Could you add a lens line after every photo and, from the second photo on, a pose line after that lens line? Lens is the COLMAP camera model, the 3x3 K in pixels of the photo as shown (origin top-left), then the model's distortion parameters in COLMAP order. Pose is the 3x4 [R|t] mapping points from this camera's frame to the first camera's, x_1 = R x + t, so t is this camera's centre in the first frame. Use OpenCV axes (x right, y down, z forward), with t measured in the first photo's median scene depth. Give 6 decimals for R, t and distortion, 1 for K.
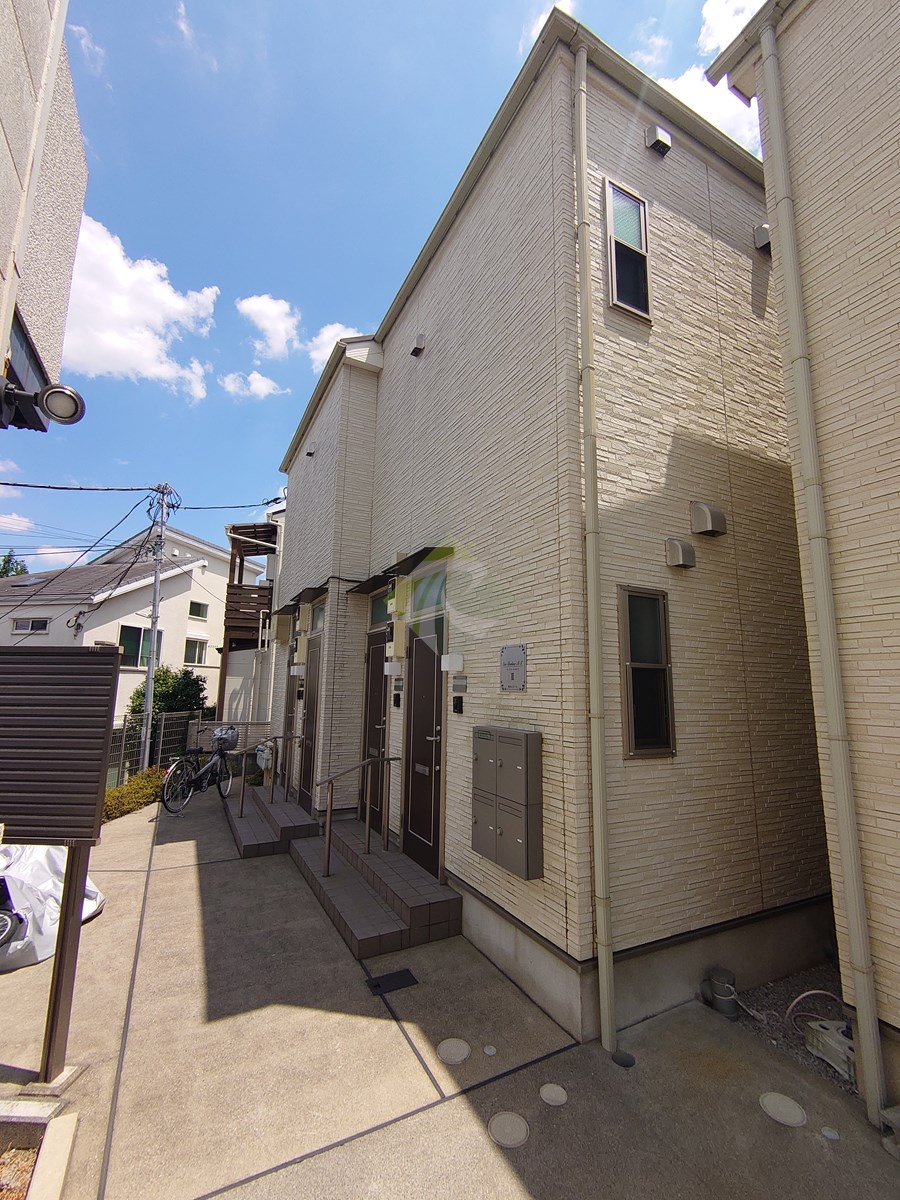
lens RADIAL K [[517.1, 0, 450.0], [0, 517.1, 600.0], [0, 0, 1]] dist [-0.000009, -0.000444]
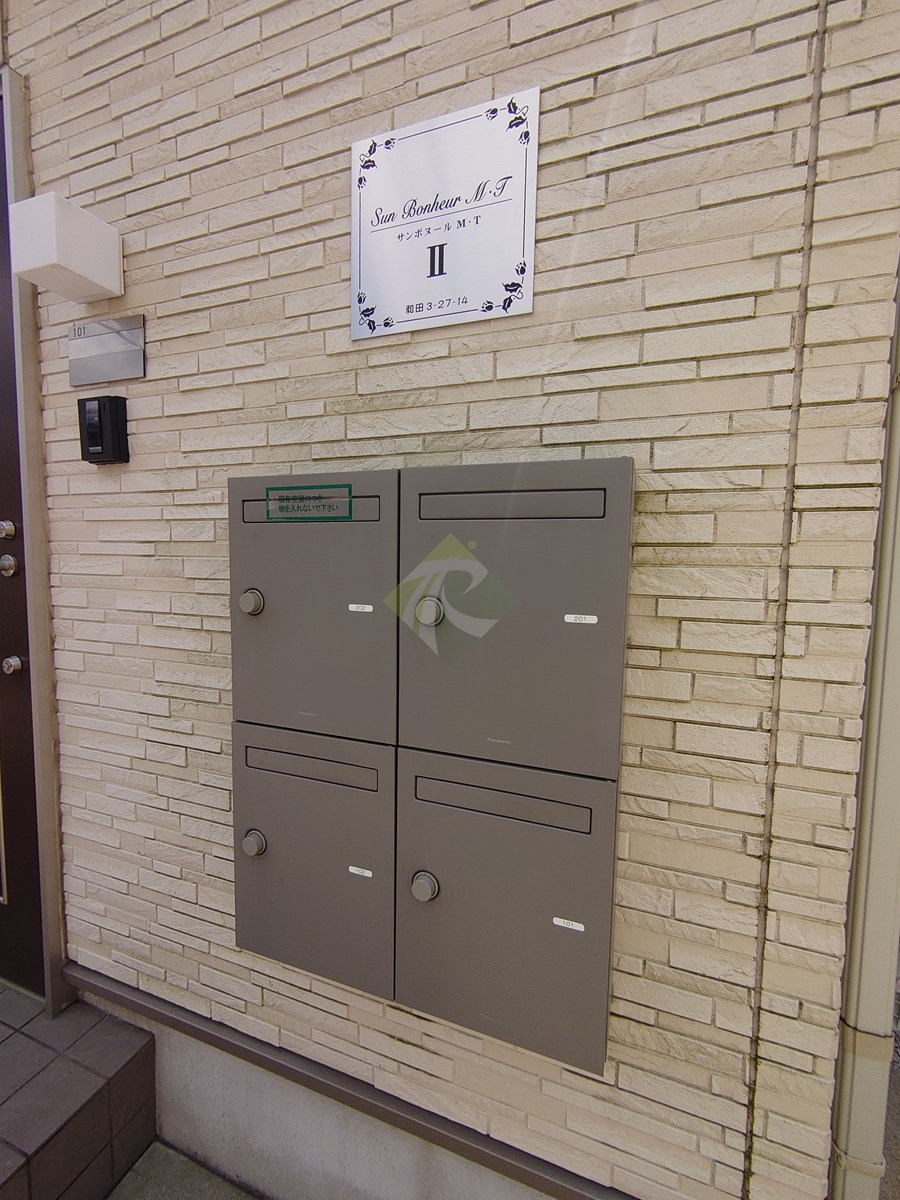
lens RADIAL K [[517.1, 0, 450.0], [0, 517.1, 600.0], [0, 0, 1]] dist [-0.000009, -0.000444]
pose [[0.741335, -0.059722, 0.668473, -0.043841], [-0.114717, 0.970099, 0.213889, 0.256207], [-0.661258, -0.235249, 0.712317, 0.818487]]
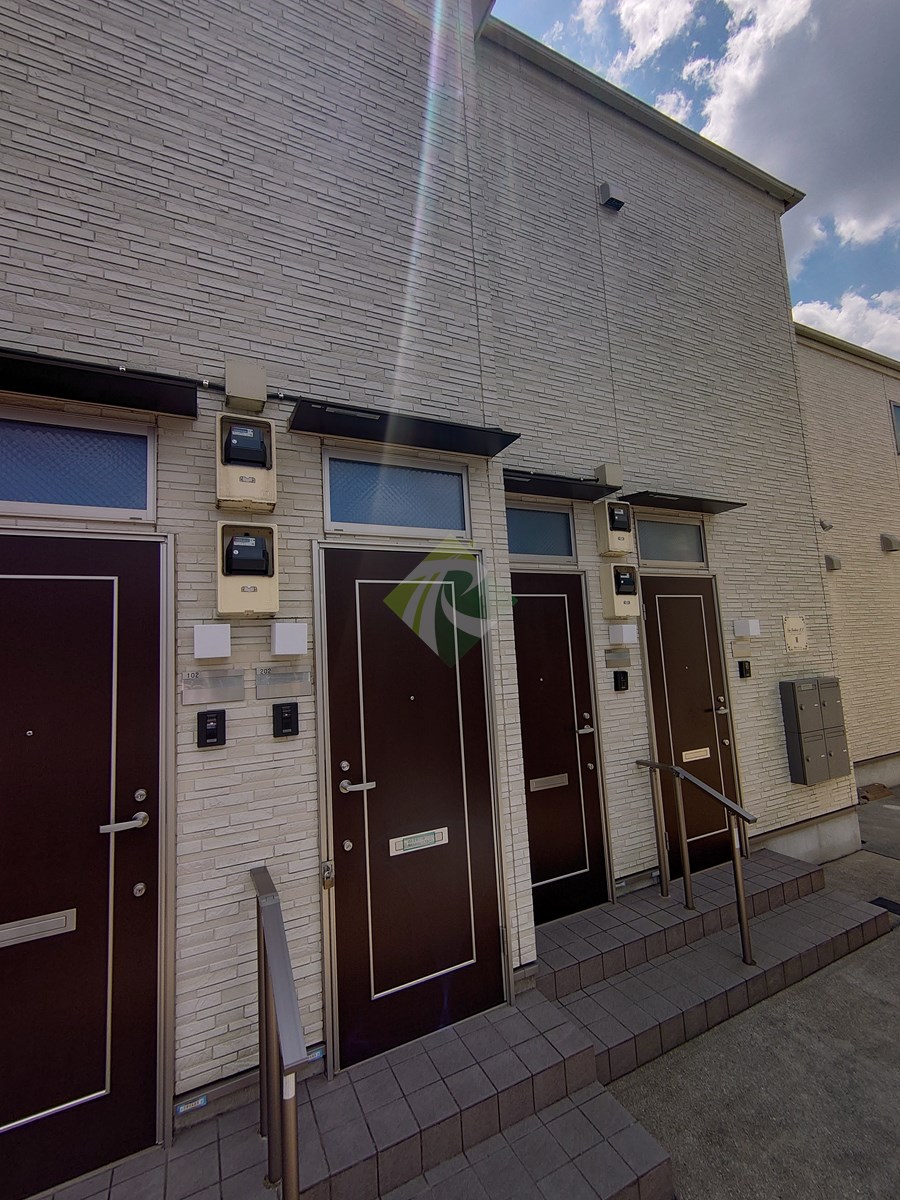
lens RADIAL K [[517.1, 0, 450.0], [0, 517.1, 600.0], [0, 0, 1]] dist [-0.000009, -0.000444]
pose [[0.023791, 0.094298, 0.995260, -1.241868], [-0.114948, 0.989197, -0.090976, 0.276695], [-0.993087, -0.112238, 0.034374, 1.895065]]
